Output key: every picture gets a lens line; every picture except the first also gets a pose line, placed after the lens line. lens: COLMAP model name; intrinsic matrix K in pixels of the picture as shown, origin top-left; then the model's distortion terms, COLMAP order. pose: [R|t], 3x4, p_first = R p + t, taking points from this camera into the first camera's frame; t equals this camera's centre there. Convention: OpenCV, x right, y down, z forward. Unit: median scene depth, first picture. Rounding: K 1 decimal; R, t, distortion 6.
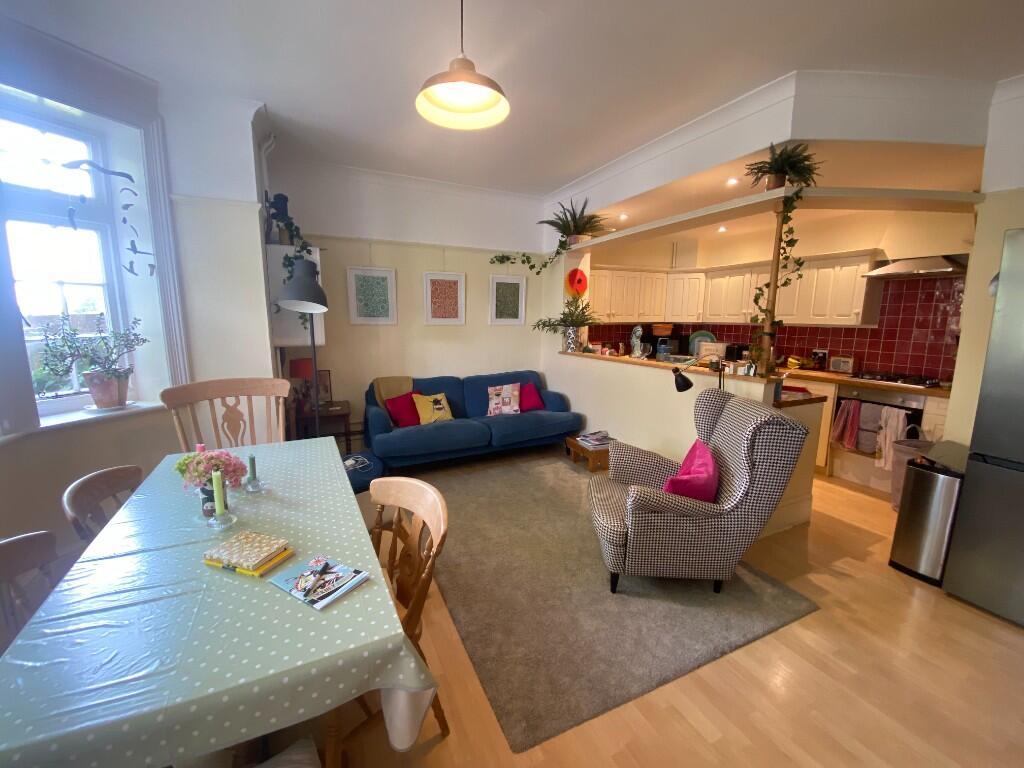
lens RADIAL K [[412.7, 0, 507.3], [0, 412.7, 384.4], [0, 0, 1]] dist [0.021724, -0.022440]
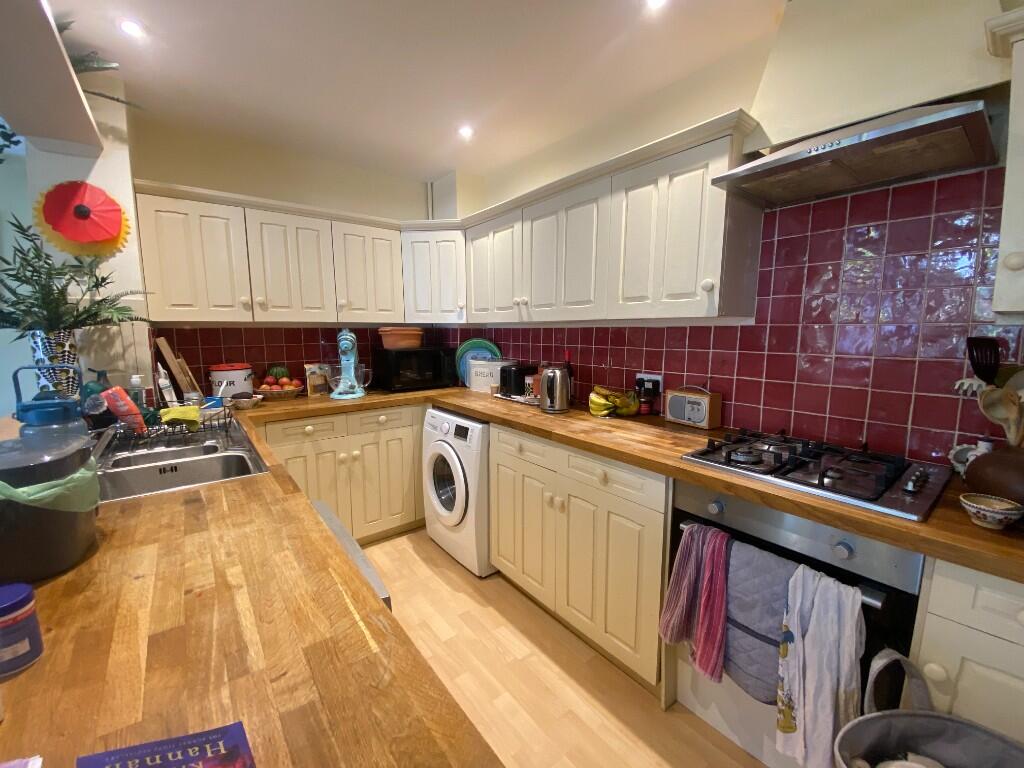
lens RADIAL K [[412.7, 0, 507.3], [0, 412.7, 384.4], [0, 0, 1]] dist [0.021724, -0.022440]
pose [[0.976371, -0.034711, 0.213295, 0.509496], [0.040990, 0.998845, -0.025082, -0.068596], [-0.212178, 0.033232, 0.976666, 0.588710]]
